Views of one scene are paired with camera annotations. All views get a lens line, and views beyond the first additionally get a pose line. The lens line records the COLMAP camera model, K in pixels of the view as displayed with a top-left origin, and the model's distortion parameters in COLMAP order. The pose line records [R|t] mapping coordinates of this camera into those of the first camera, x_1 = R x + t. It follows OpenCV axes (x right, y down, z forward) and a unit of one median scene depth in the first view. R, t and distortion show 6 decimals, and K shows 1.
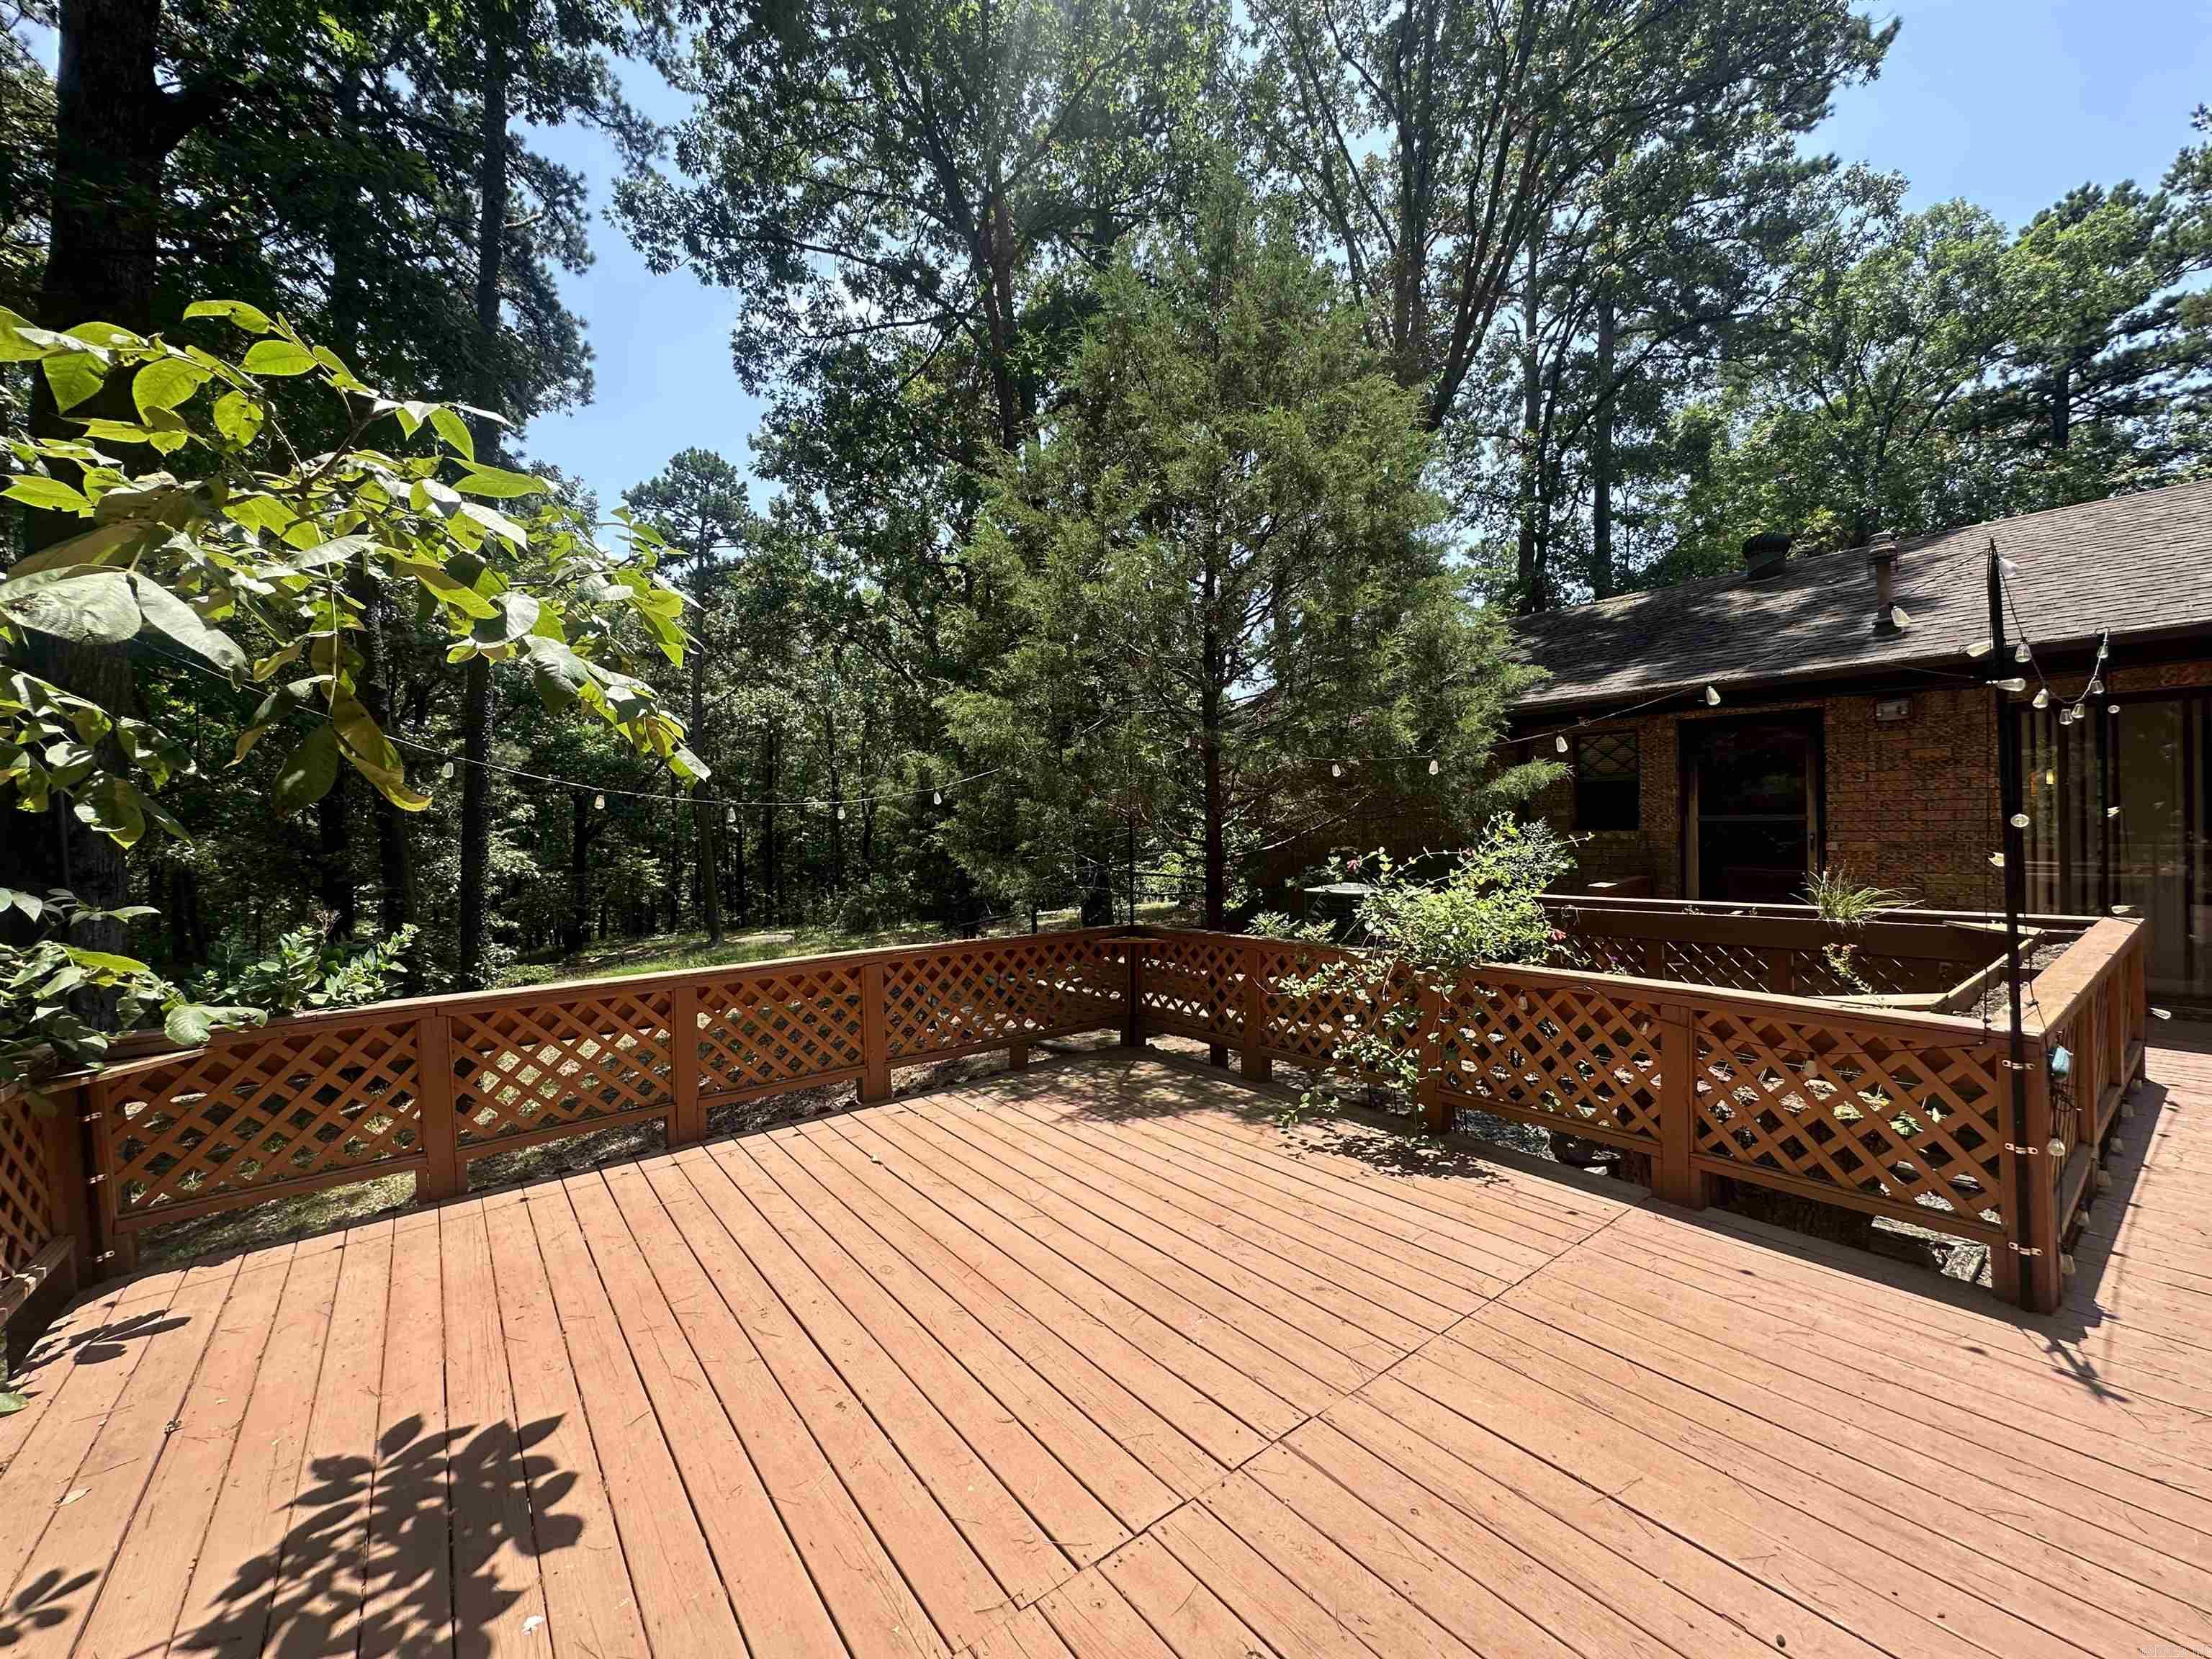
lens RADIAL K [[885.1, 0, 1103.6], [0, 885.1, 830.6], [0, 0, 1]] dist [-0.005934, 0.001259]
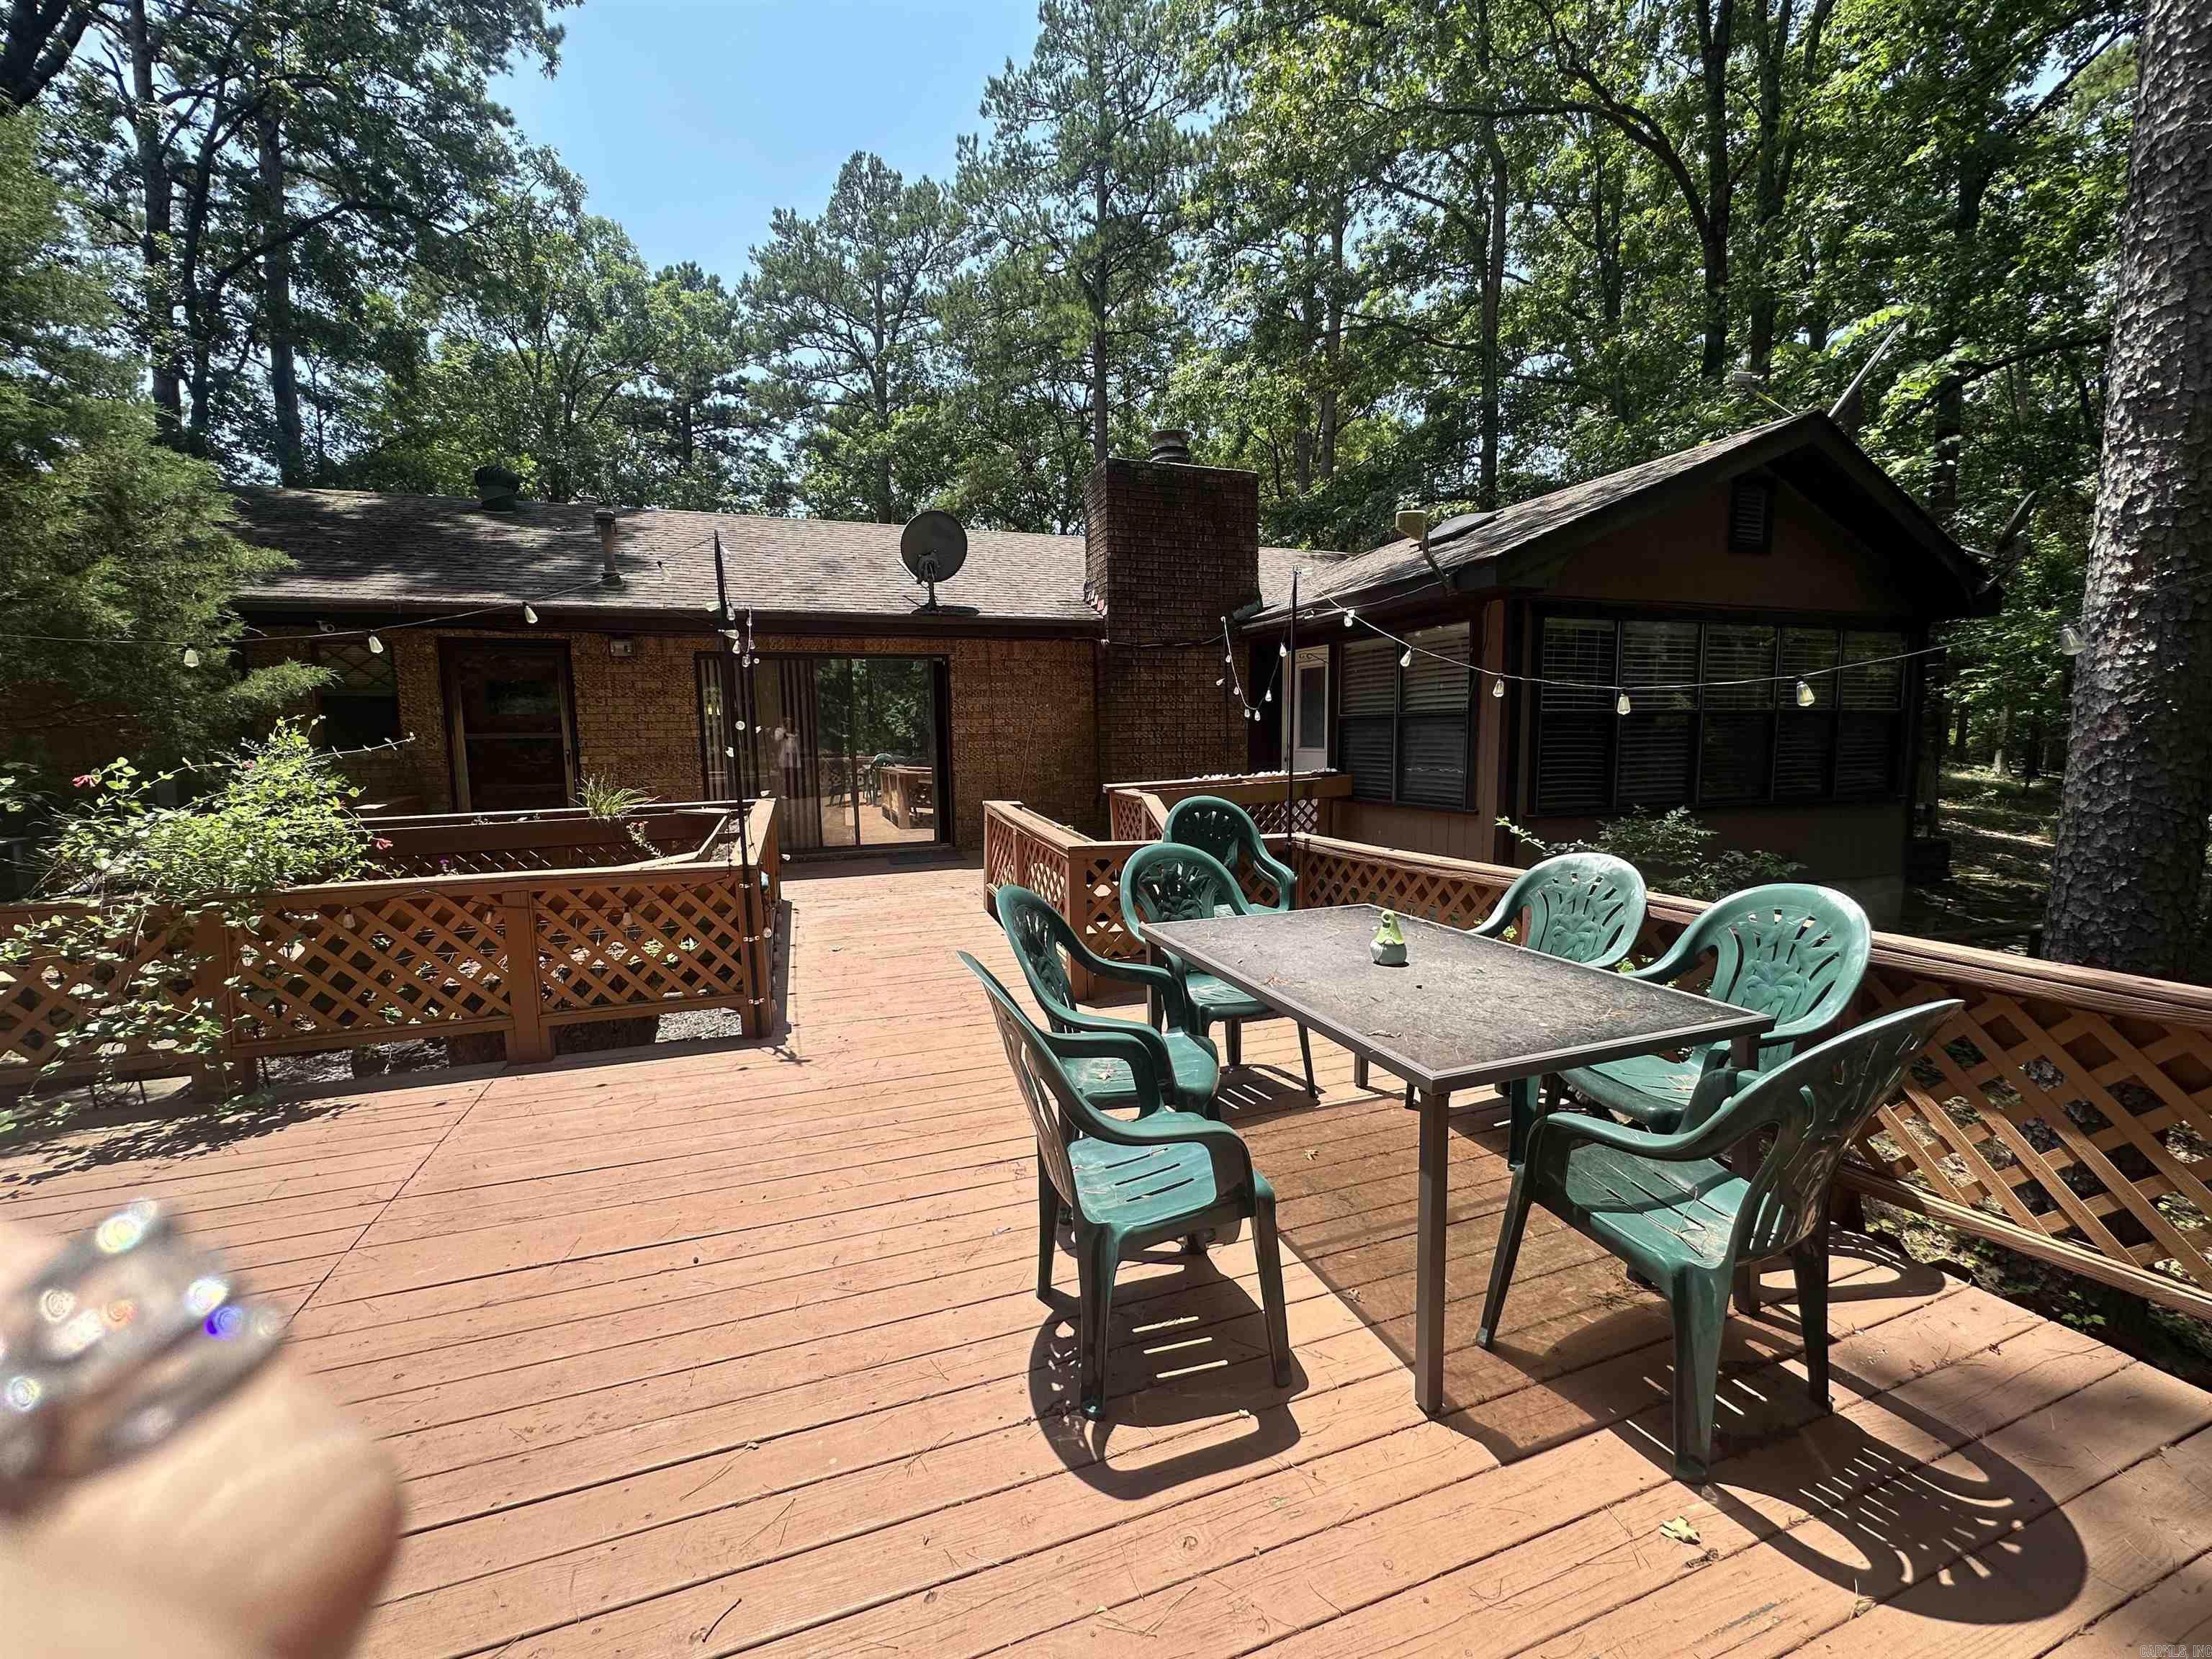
lens RADIAL K [[885.1, 0, 1109.3], [0, 885.1, 827.5], [0, 0, 1]] dist [-0.005934, 0.001259]
pose [[0.303785, -0.089935, 0.948486, -0.140919], [0.018461, 0.995904, 0.088518, 0.025207], [-0.952562, -0.009380, 0.304201, -0.045368]]
